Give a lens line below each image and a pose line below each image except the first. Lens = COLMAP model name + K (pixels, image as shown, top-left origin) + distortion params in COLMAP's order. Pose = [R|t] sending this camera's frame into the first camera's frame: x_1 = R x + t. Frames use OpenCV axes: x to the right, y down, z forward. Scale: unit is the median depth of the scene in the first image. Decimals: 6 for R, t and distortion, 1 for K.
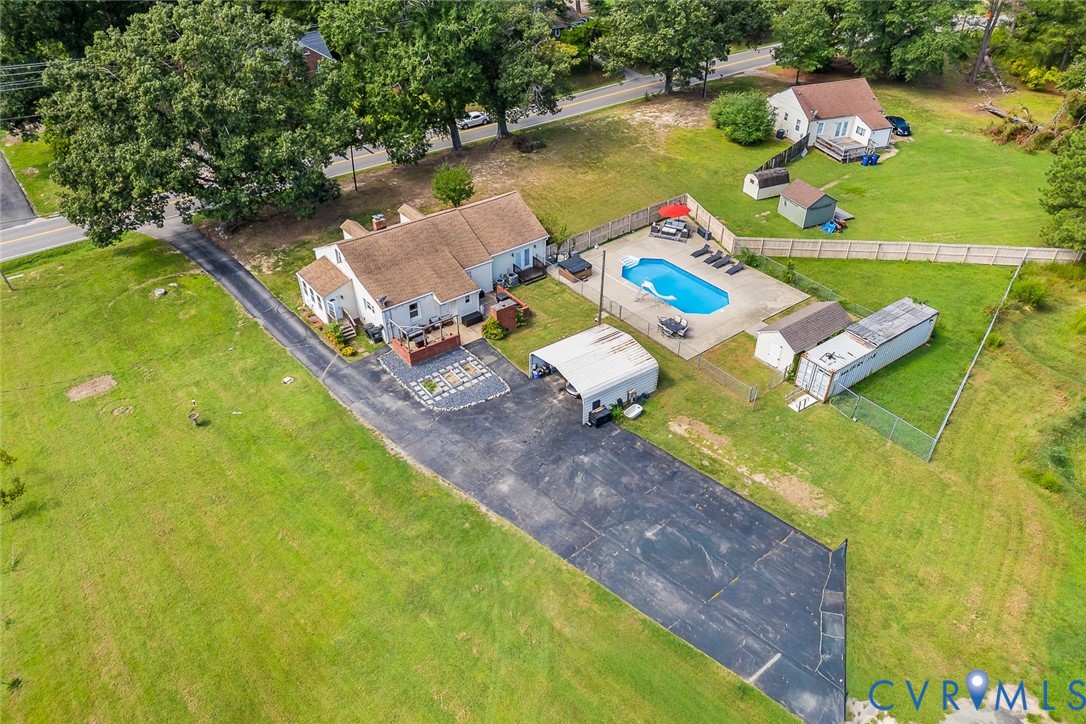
lens RADIAL K [[770.1, 0, 545.4], [0, 770.1, 344.3], [0, 0, 1]] dist [0.100248, -0.095392]
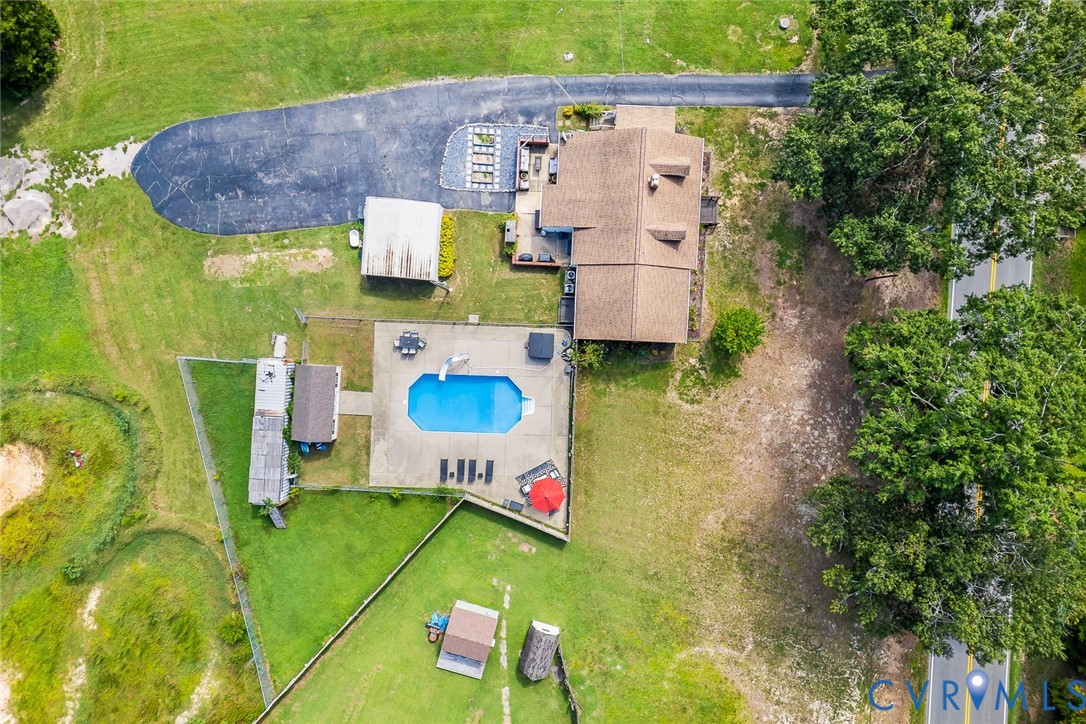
lens RADIAL K [[751.6, 0, 543.0], [0, 751.6, 362.0], [0, 0, 1]] dist [0.061560, -0.055477]
pose [[-0.641490, 0.766790, 0.022892, 0.032226], [-0.424899, -0.379996, 0.821623, -0.948255], [0.638711, 0.517336, 0.569572, 0.467208]]
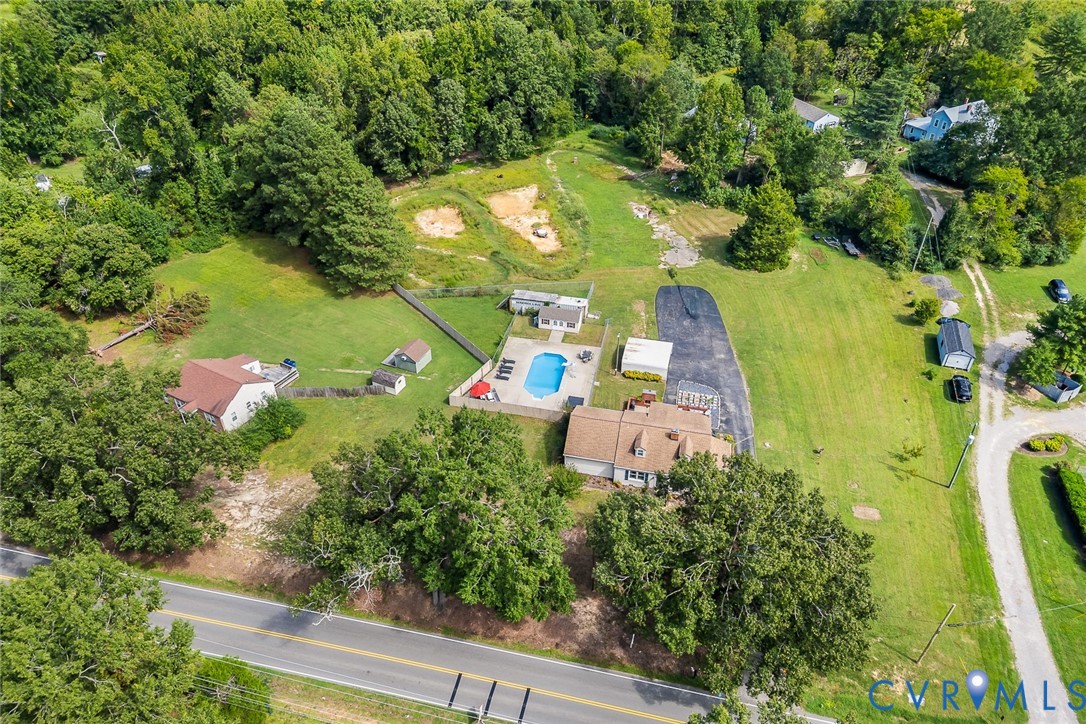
lens RADIAL K [[754.5, 0, 541.0], [0, 754.5, 344.5], [0, 0, 1]] dist [0.094684, -0.114224]
pose [[-0.647516, -0.442577, 0.620362, -0.845225], [0.435710, 0.452864, 0.777863, -1.427662], [-0.625204, 0.773977, -0.100401, 1.140834]]
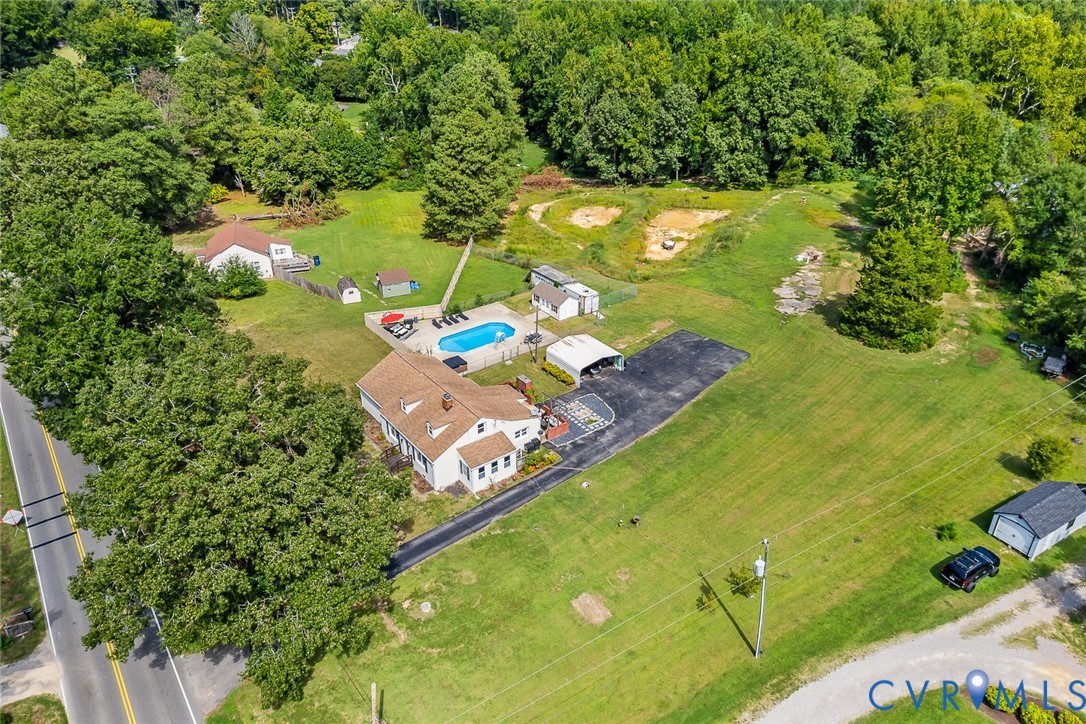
lens RADIAL K [[751.6, 0, 543.0], [0, 751.6, 362.0], [0, 0, 1]] dist [0.061560, -0.055477]
pose [[0.008701, -0.483591, 0.875251, -1.145319], [0.577295, 0.717116, 0.390480, -0.544275], [-0.816490, 0.501880, 0.285414, 0.513971]]
